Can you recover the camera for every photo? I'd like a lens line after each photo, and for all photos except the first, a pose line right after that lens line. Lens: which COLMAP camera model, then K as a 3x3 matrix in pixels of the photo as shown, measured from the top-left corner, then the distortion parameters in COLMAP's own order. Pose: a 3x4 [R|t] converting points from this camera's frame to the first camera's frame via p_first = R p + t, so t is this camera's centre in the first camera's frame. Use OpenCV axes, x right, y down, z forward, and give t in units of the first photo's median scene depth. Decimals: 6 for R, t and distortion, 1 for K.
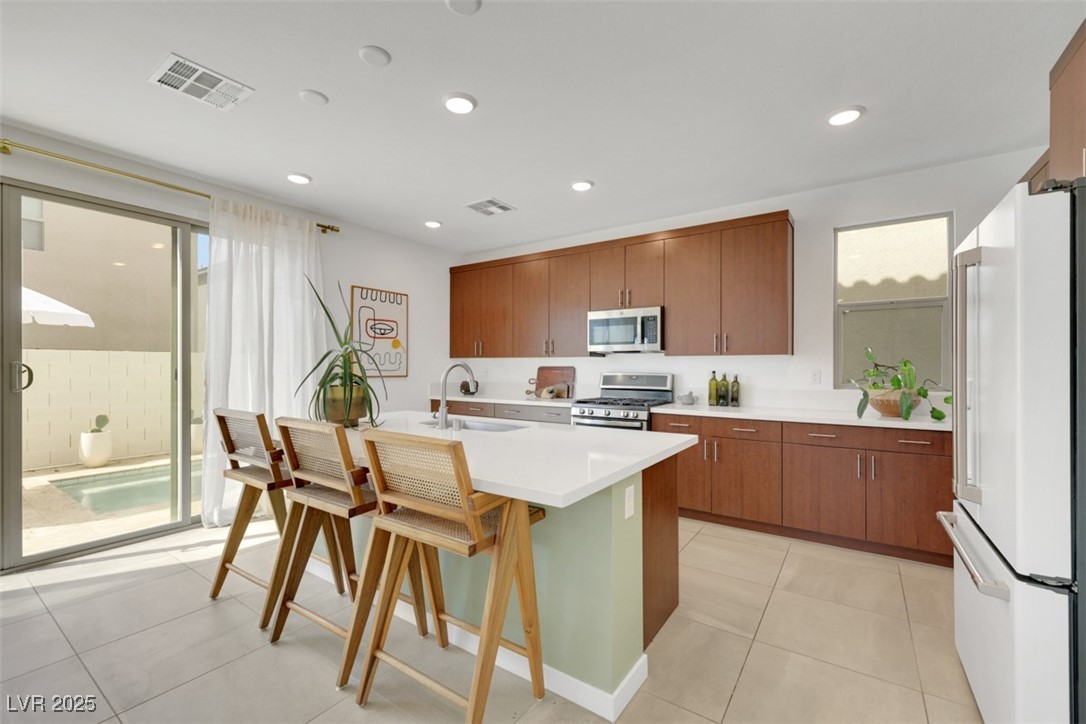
lens RADIAL K [[450.2, 0, 548.1], [0, 450.2, 364.1], [0, 0, 1]] dist [-0.000672, -0.000426]
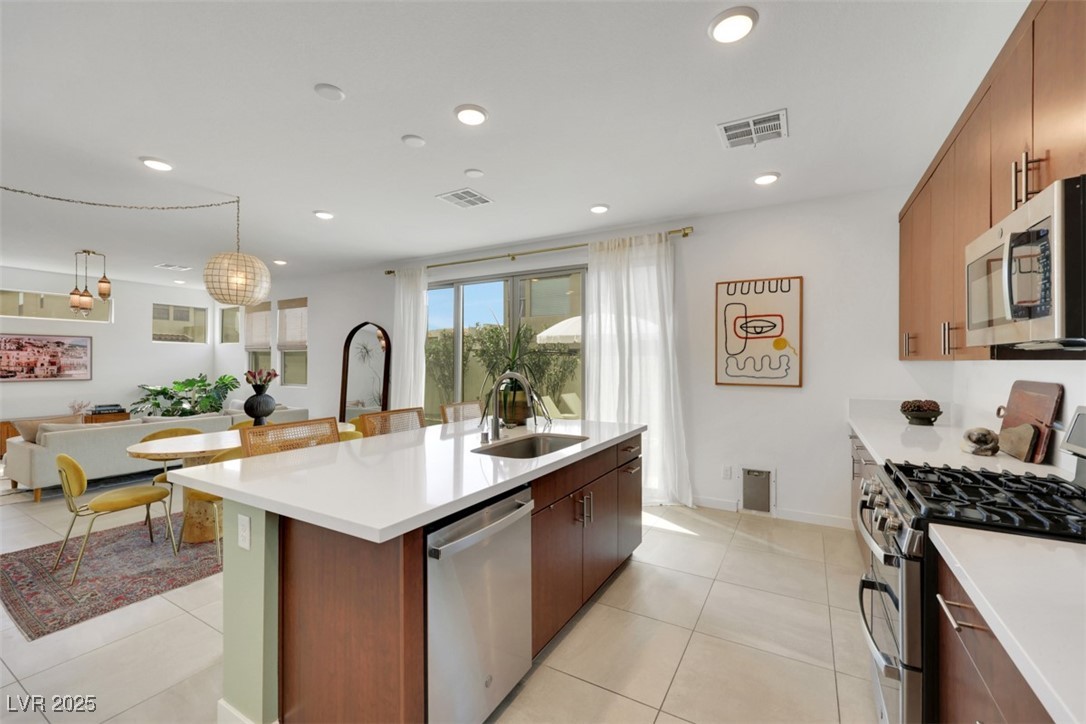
lens RADIAL K [[450.2, 0, 551.1], [0, 450.2, 358.3], [0, 0, 1]] dist [-0.000672, -0.000426]
pose [[0.089866, -0.009651, -0.995907, 0.457309], [0.001381, 0.999953, -0.009566, -0.014740], [0.995953, -0.000516, 0.089875, 0.613094]]
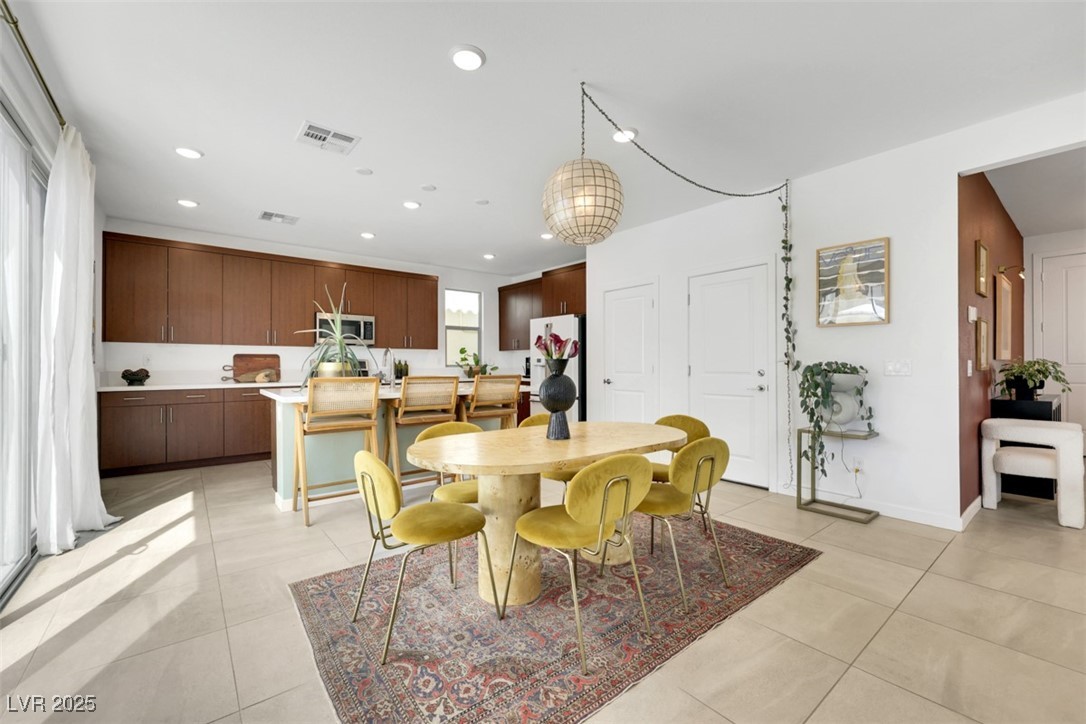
lens RADIAL K [[450.2, 0, 552.1], [0, 450.2, 365.6], [0, 0, 1]] dist [-0.000672, -0.000426]
pose [[0.267741, -0.004905, 0.963479, -1.021420], [-0.001560, 0.999984, 0.005524, 0.031451], [-0.963490, -0.002982, 0.267729, -0.010810]]
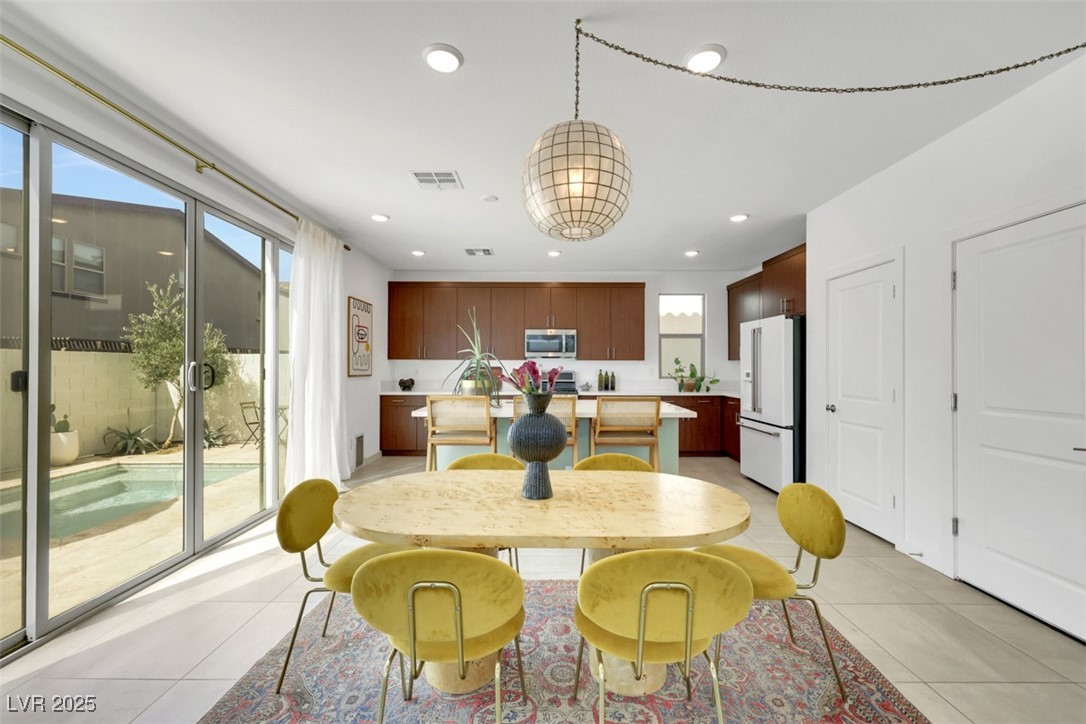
lens RADIAL K [[450.2, 0, 540.2], [0, 450.2, 366.5], [0, 0, 1]] dist [-0.000672, -0.000426]
pose [[0.823493, 0.000381, 0.567326, -0.717550], [-0.003488, 0.999984, 0.004393, -0.002477], [-0.567315, -0.005597, 0.823482, -0.231955]]
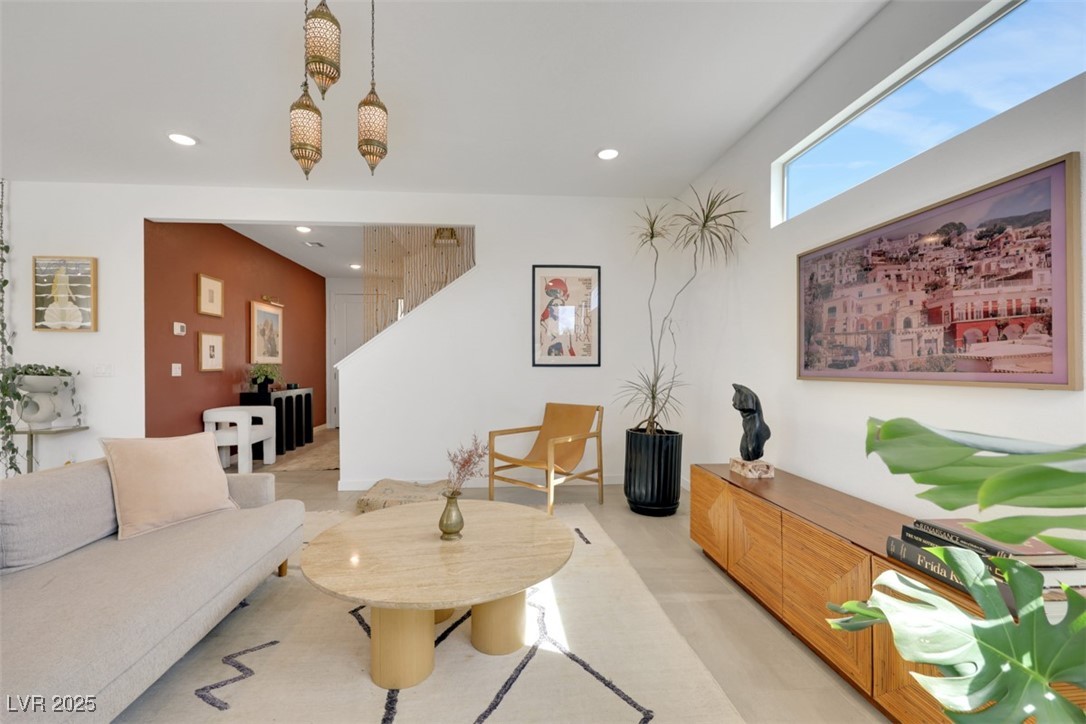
lens RADIAL K [[450.2, 0, 534.9], [0, 450.2, 367.2], [0, 0, 1]] dist [-0.000672, -0.000426]
pose [[-0.638689, -0.000989, 0.769465, -1.380795], [-0.000326, 0.999999, 0.001015, 0.032160], [-0.769465, 0.000398, -0.638688, -0.471352]]
